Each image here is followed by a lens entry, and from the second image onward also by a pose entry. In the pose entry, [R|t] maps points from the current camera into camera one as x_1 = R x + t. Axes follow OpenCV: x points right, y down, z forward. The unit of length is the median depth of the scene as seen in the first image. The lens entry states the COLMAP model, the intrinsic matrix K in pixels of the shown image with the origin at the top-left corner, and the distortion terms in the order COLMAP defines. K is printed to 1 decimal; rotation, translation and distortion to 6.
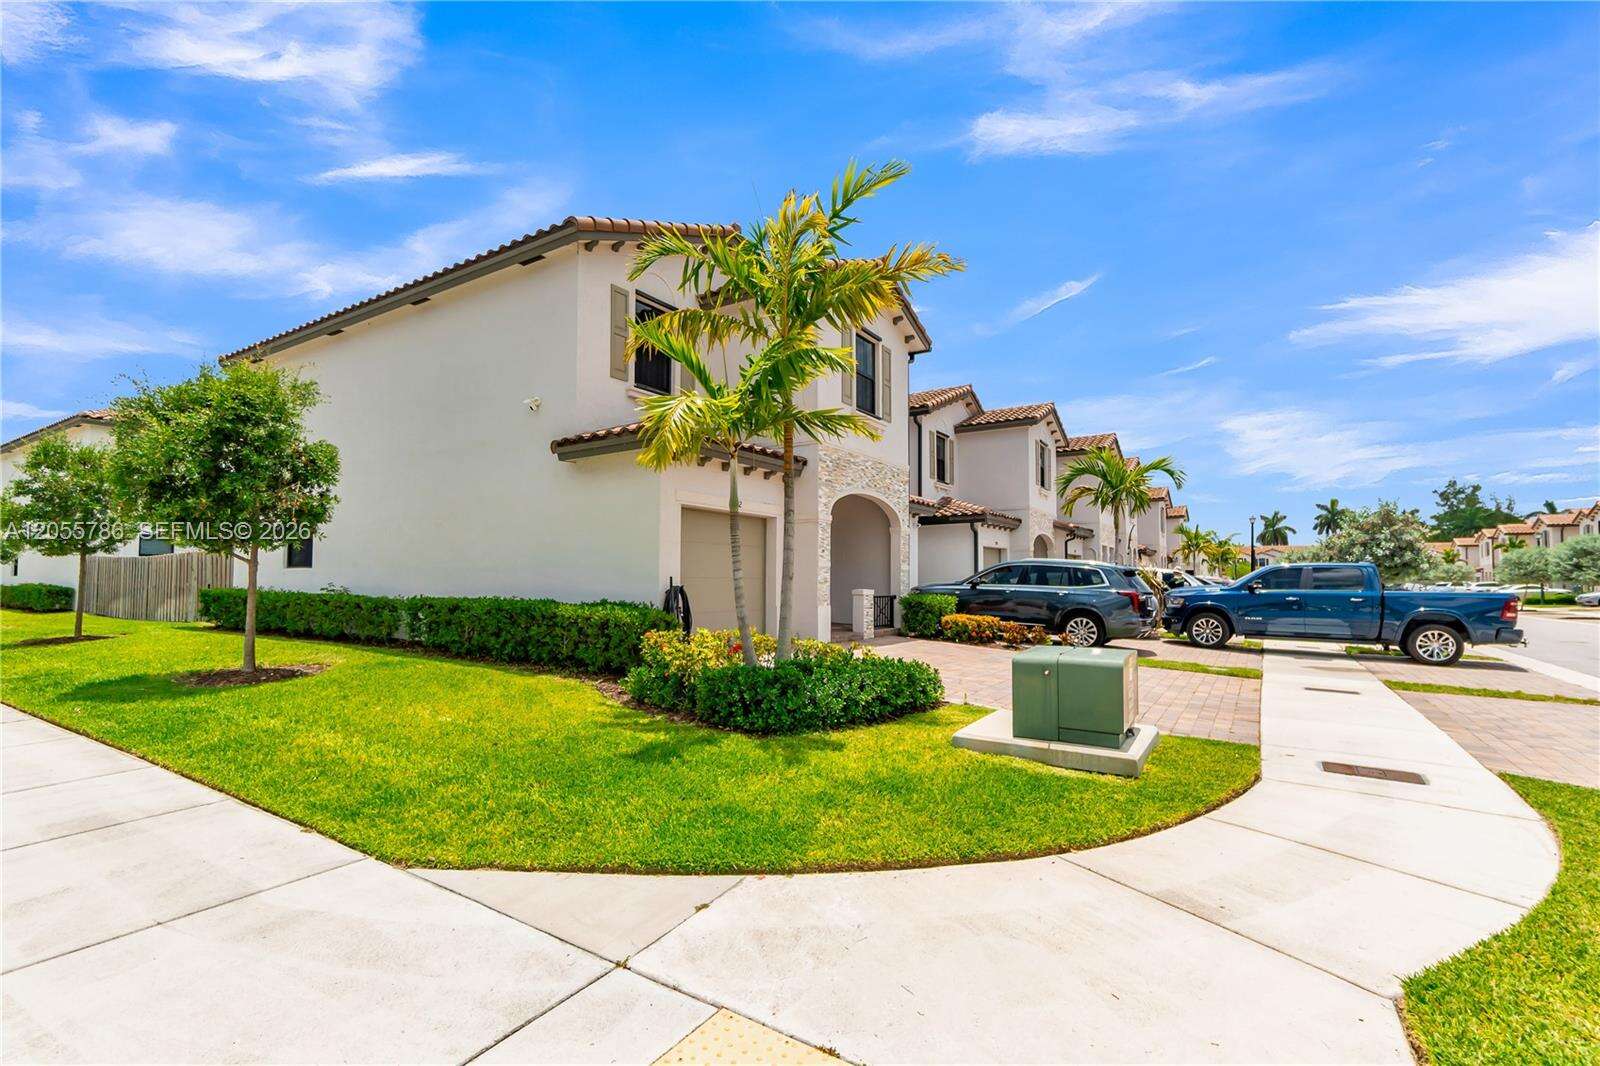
lens RADIAL K [[701.7, 0, 764.3], [0, 701.7, 560.9], [0, 0, 1]] dist [-0.004399, 0.000806]
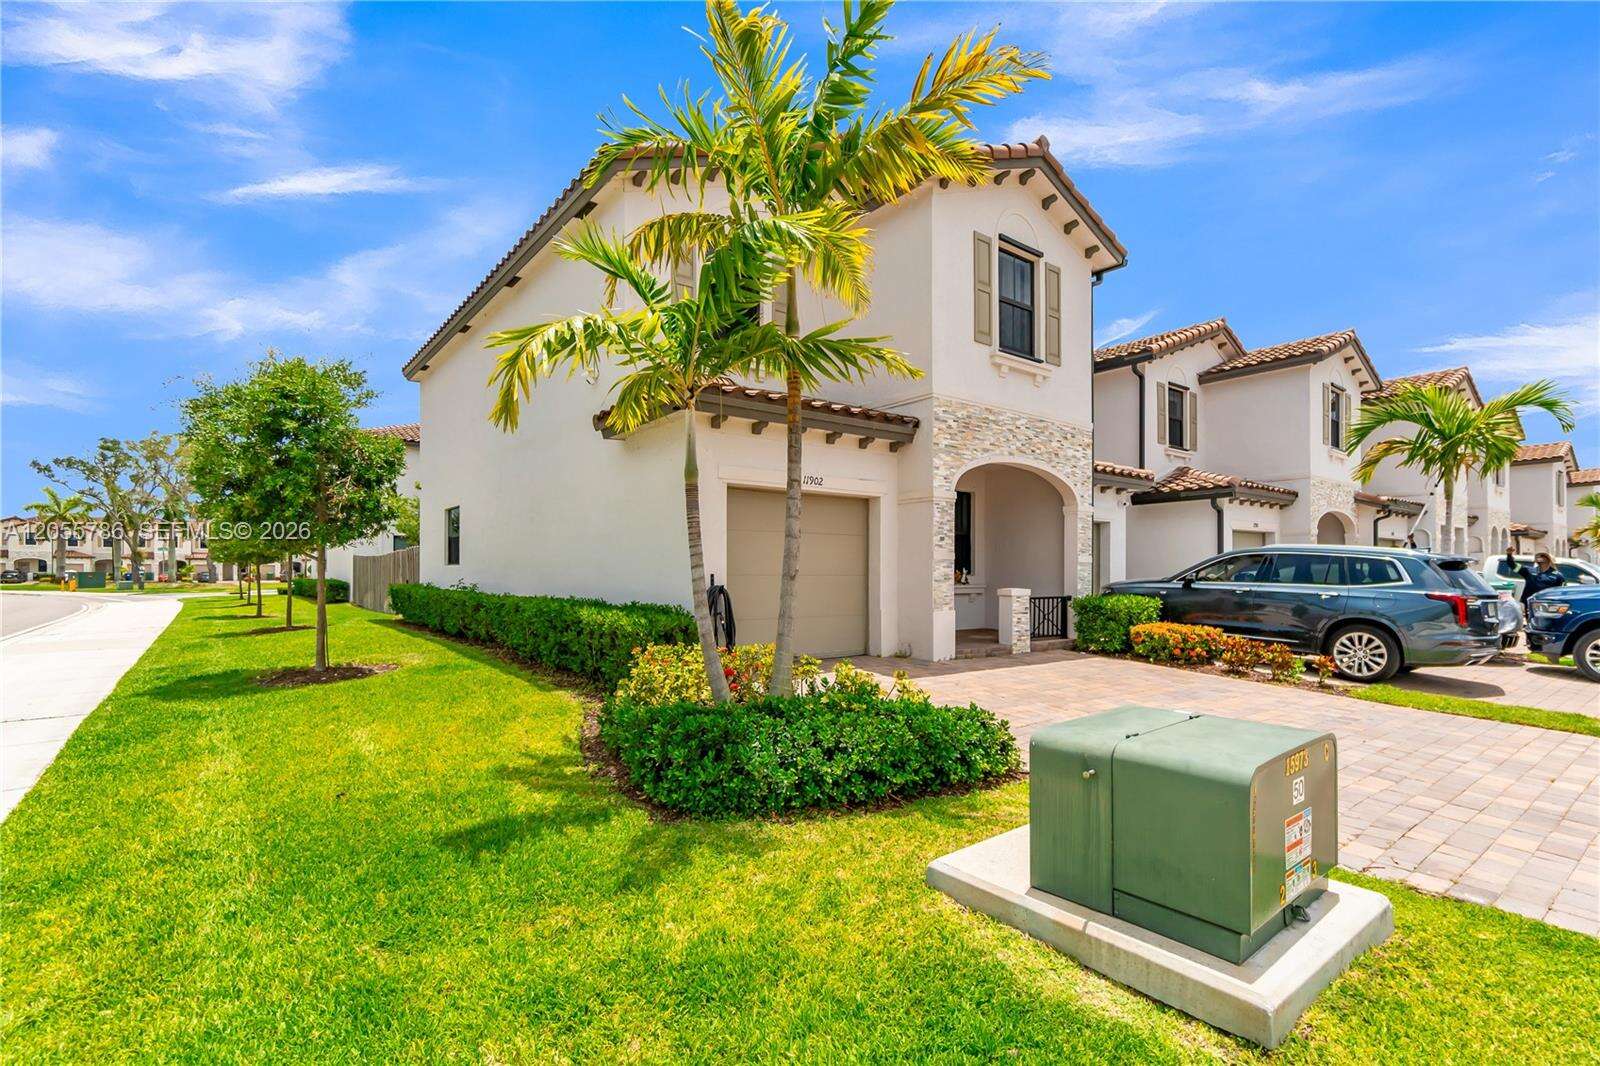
lens RADIAL K [[714.3, 0, 774.6], [0, 714.3, 573.2], [0, 0, 1]] dist [-0.003759, 0.001291]
pose [[0.947988, -0.002202, -0.318298, 0.139215], [0.011138, 0.999593, 0.026257, 0.000886], [0.318110, -0.028437, 0.947627, 0.180997]]
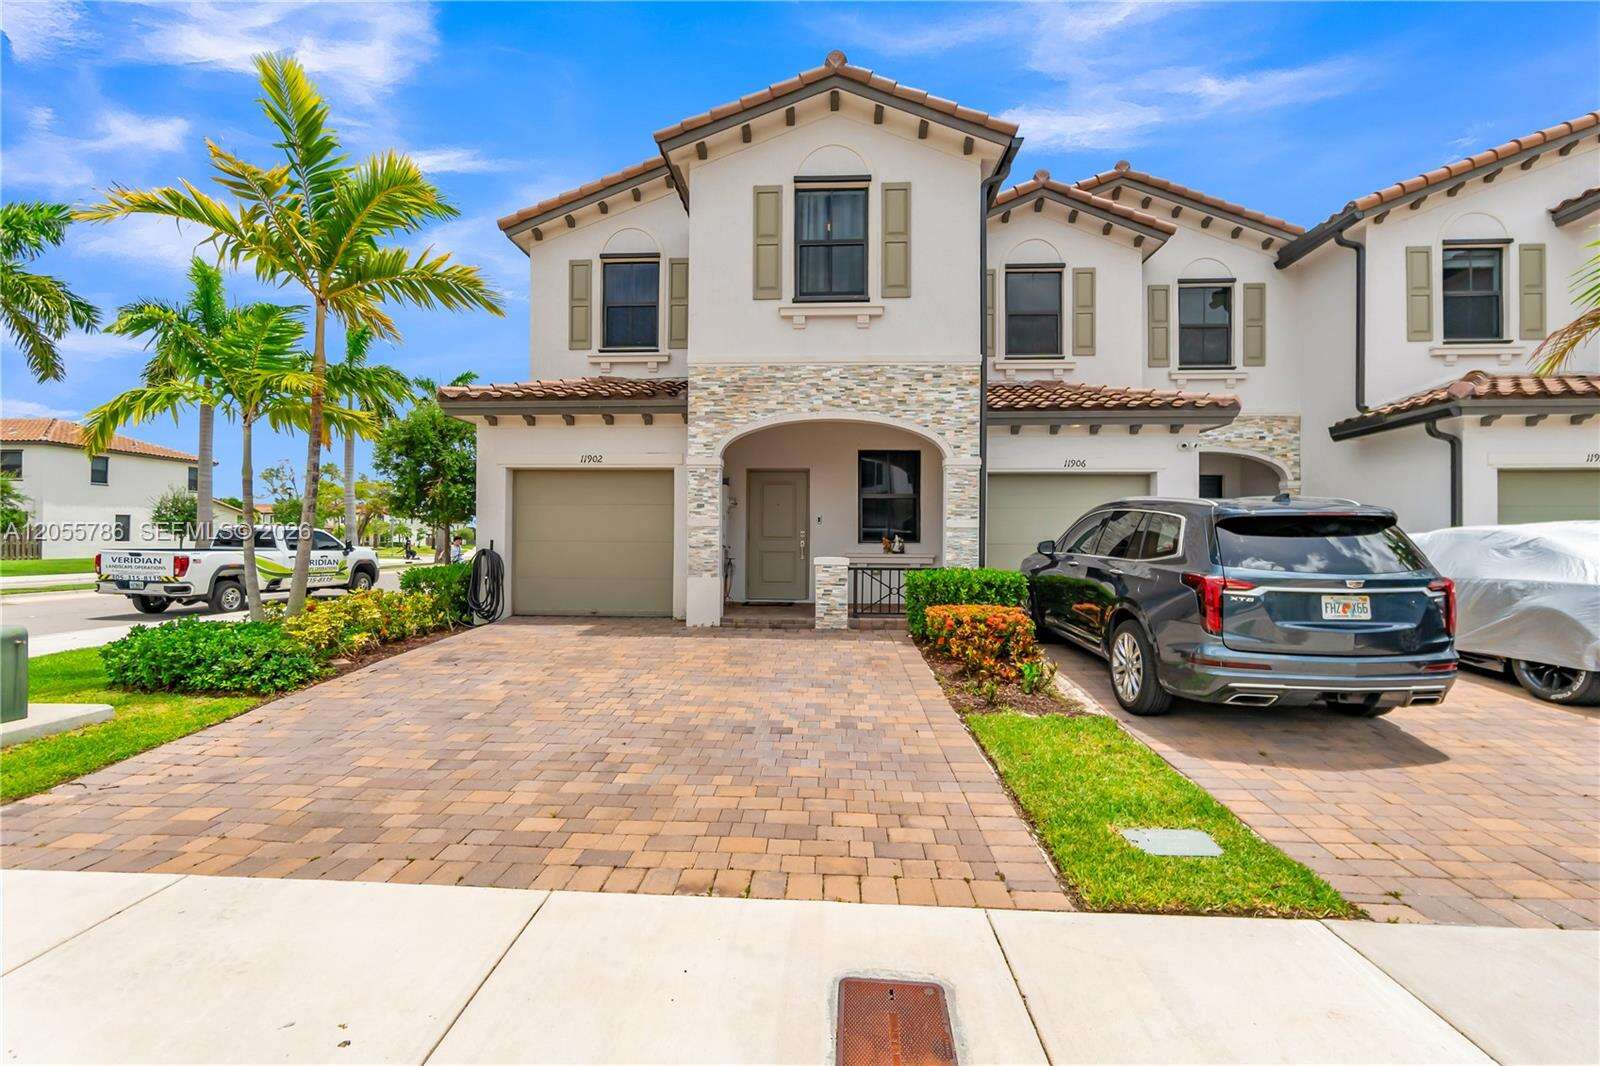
lens RADIAL K [[701.7, 0, 839.6], [0, 701.7, 536.8], [0, 0, 1]] dist [-0.004399, 0.000806]
pose [[0.539041, -0.008911, -0.842232, 0.712201], [0.021865, 0.999755, 0.003417, 0.018105], [0.841995, -0.020257, 0.539104, 0.625958]]
